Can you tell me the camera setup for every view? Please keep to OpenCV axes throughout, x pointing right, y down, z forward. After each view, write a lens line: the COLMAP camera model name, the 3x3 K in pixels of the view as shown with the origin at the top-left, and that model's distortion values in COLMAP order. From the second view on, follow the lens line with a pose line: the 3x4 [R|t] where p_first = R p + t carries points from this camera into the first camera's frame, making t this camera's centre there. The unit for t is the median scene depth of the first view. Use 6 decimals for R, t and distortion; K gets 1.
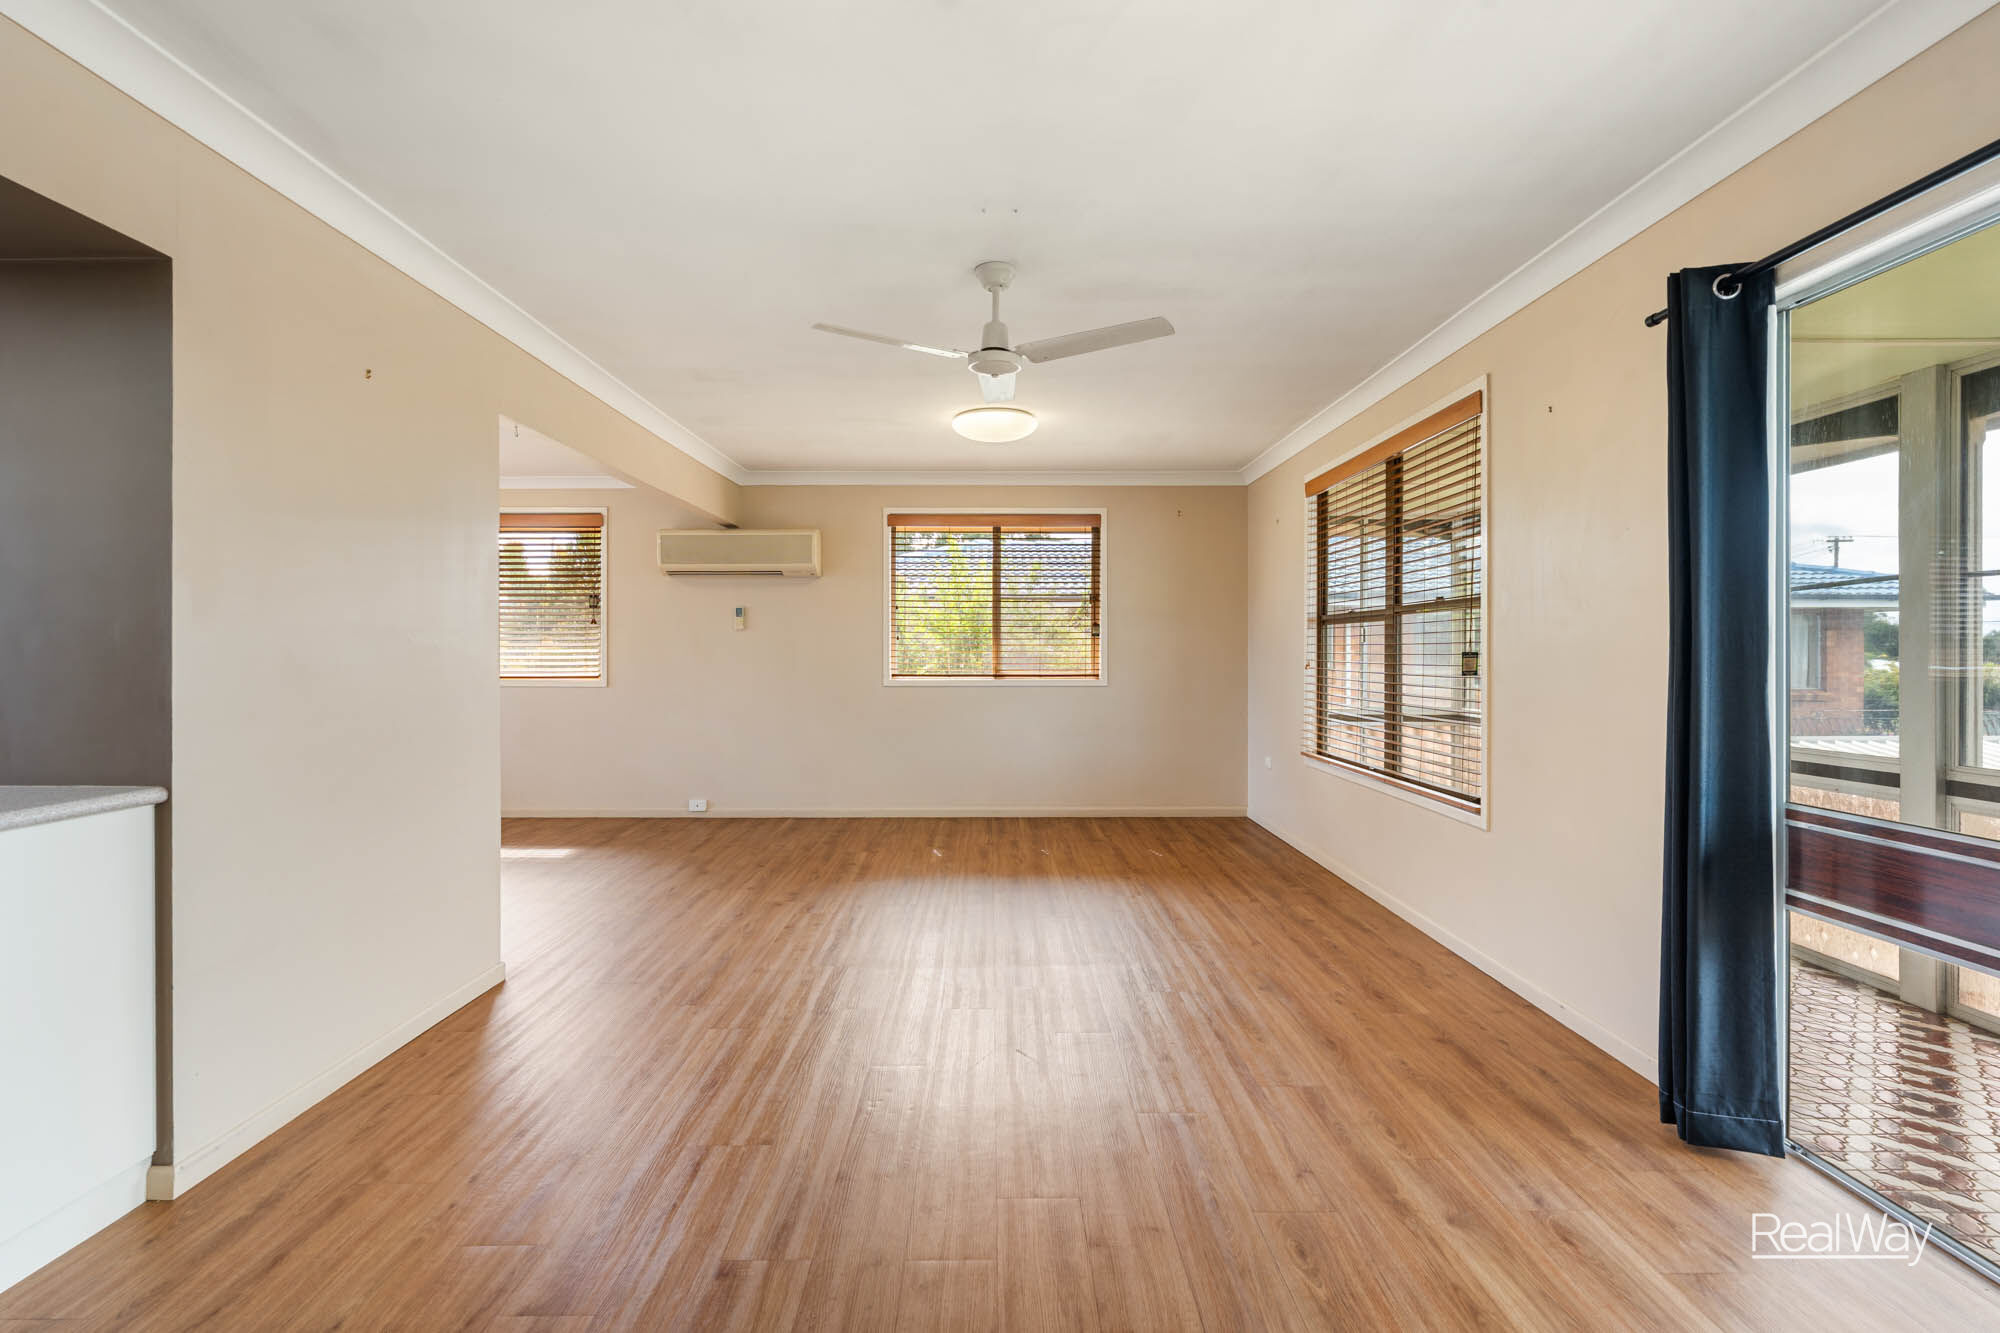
lens RADIAL K [[910.3, 0, 1006.6], [0, 910.3, 649.3], [0, 0, 1]] dist [-0.000167, 0.000056]
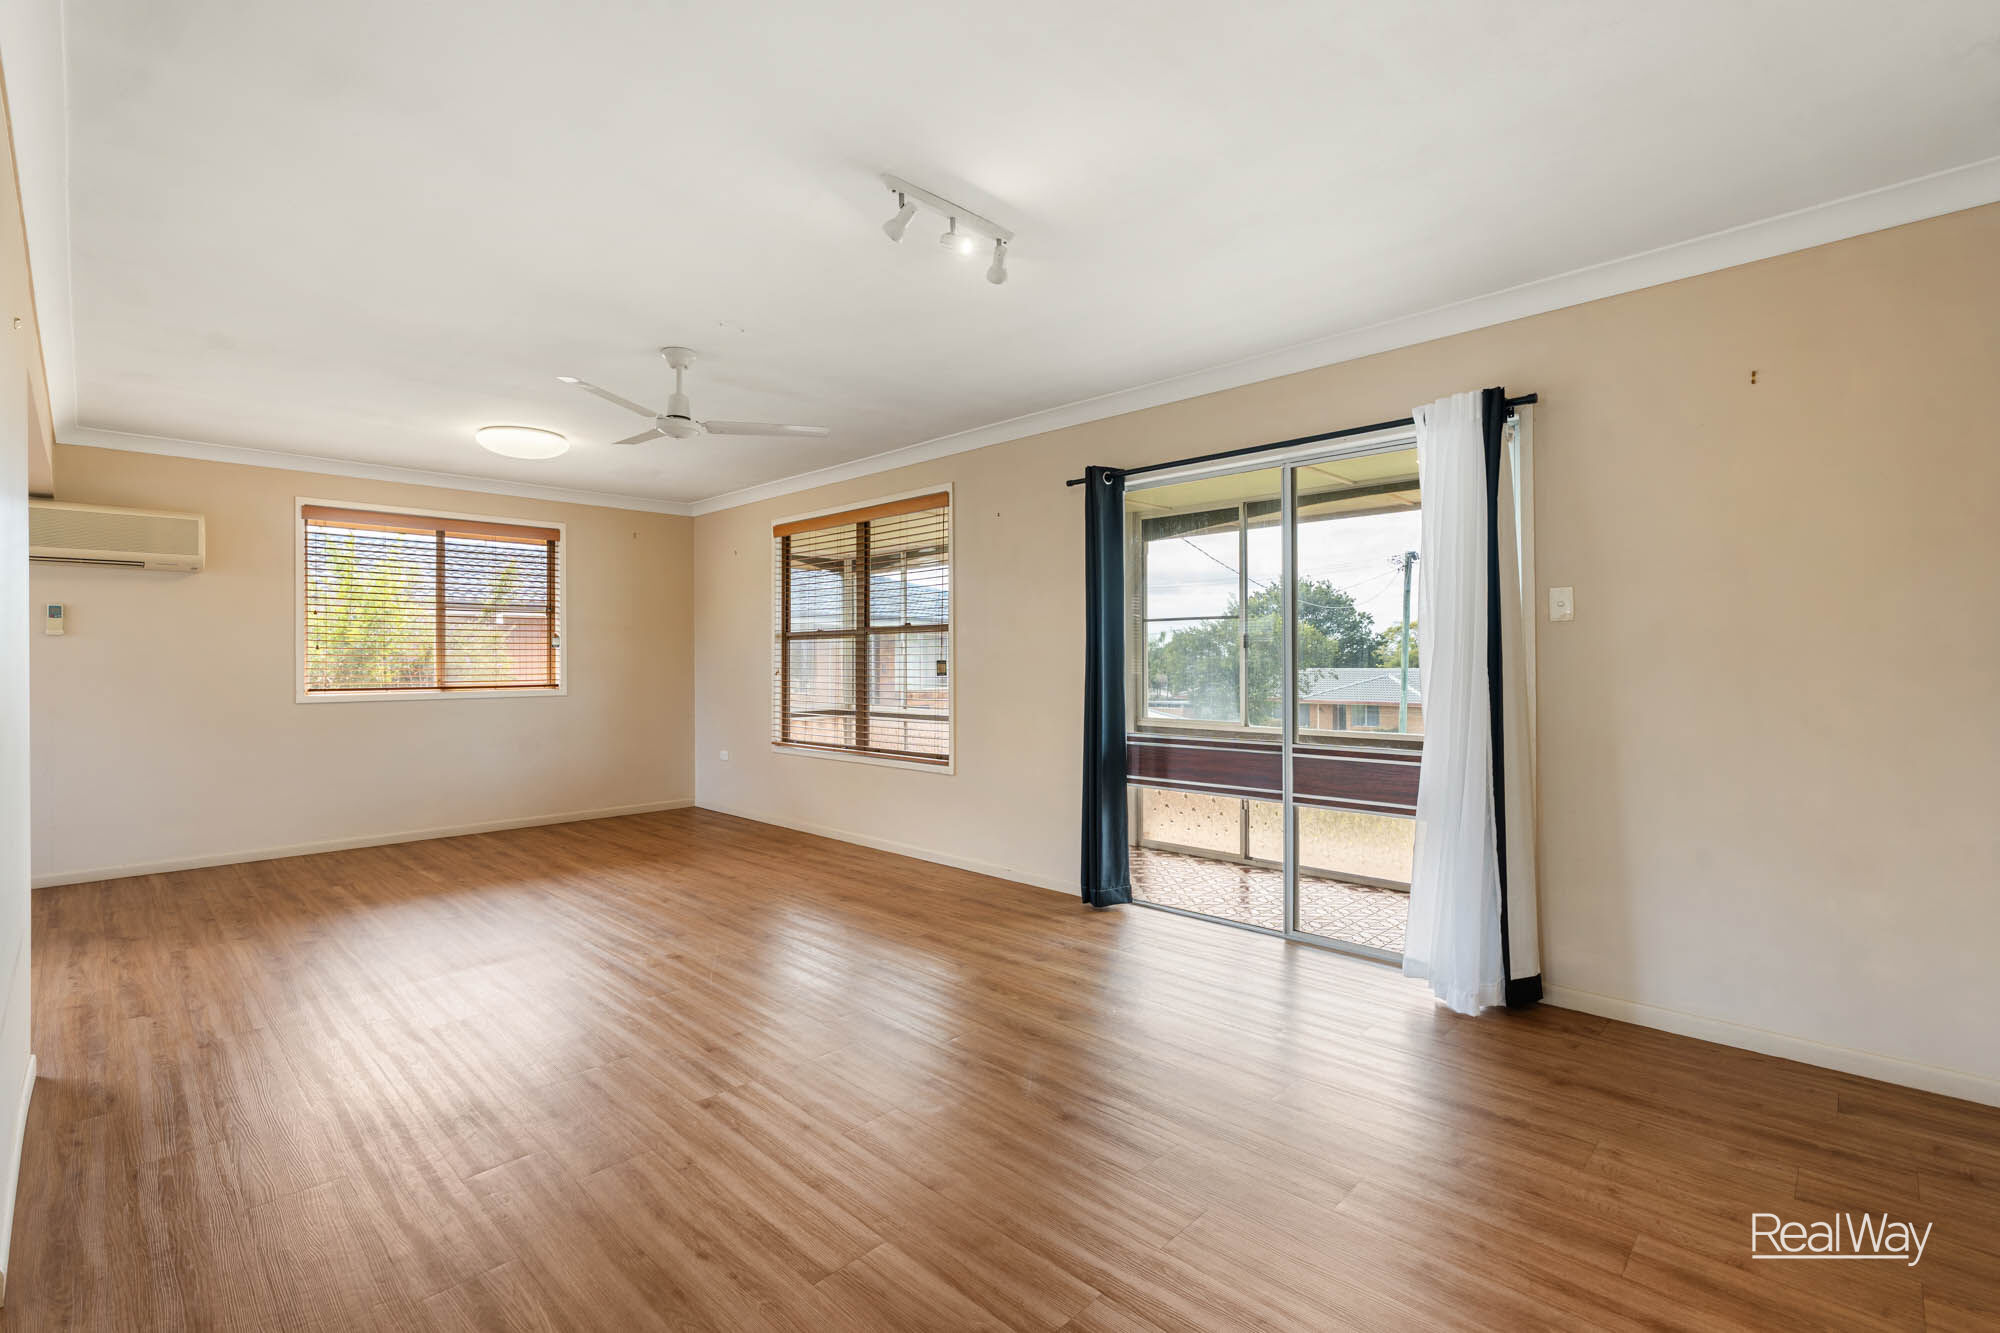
lens RADIAL K [[901.7, 0, 1004.6], [0, 901.7, 662.1], [0, 0, 1]] dist [0.000092, 0.000215]
pose [[0.707666, -0.004330, 0.706534, -0.358272], [0.002542, 0.999990, 0.003582, 0.000497], [-0.706542, -0.000739, 0.707671, -0.112576]]
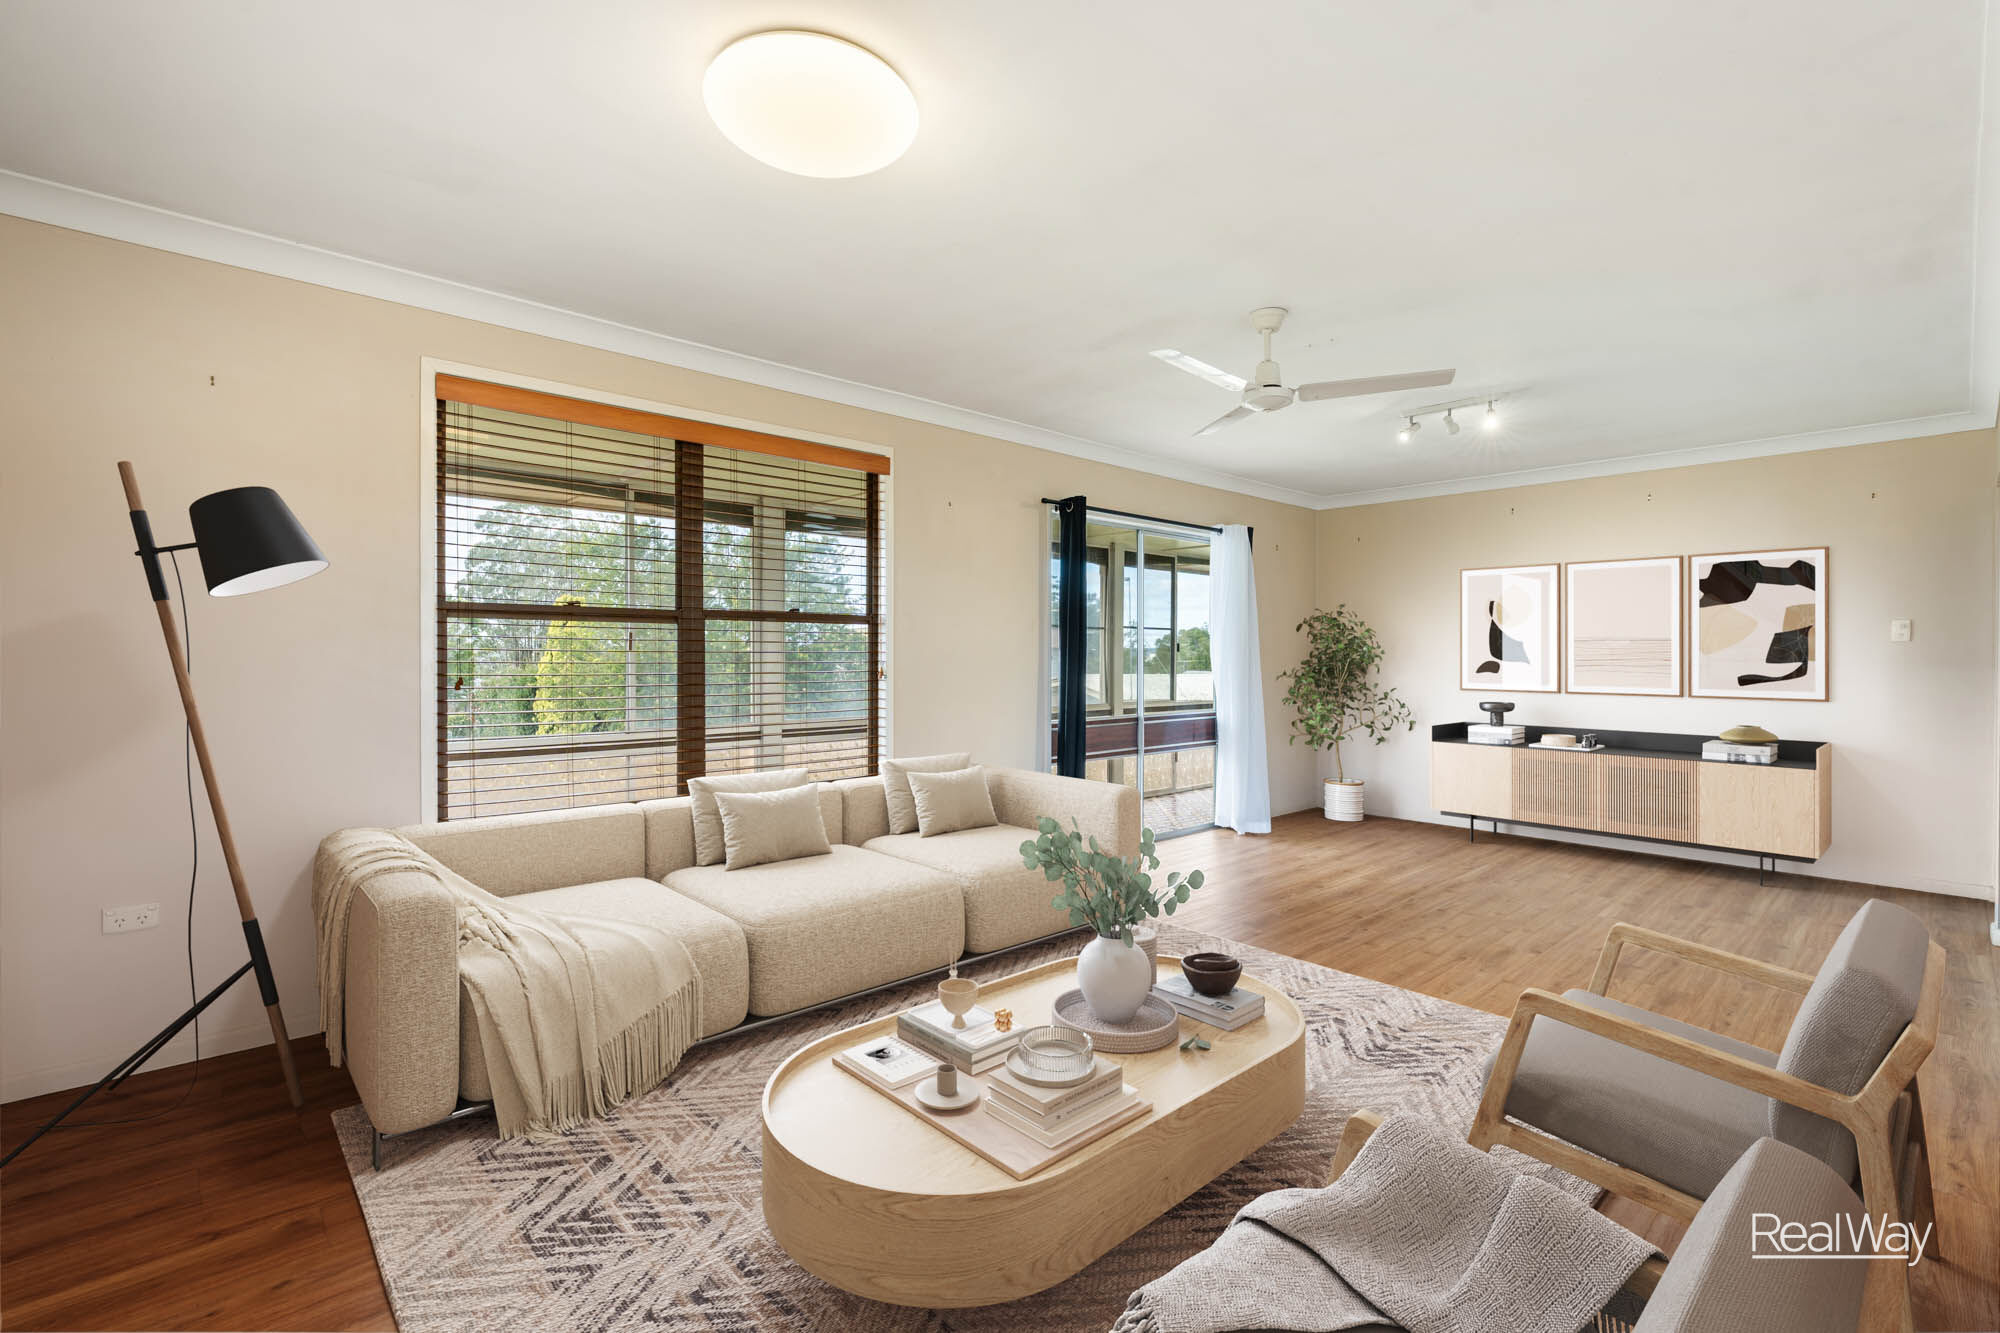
lens RADIAL K [[901.7, 0, 1004.6], [0, 901.7, 662.1], [0, 0, 1]] dist [0.000092, 0.000215]
pose [[-0.663266, -0.004136, 0.748373, -0.409668], [-0.000875, 0.999988, 0.004751, 0.000455], [-0.748384, 0.002496, -0.663261, 1.832930]]
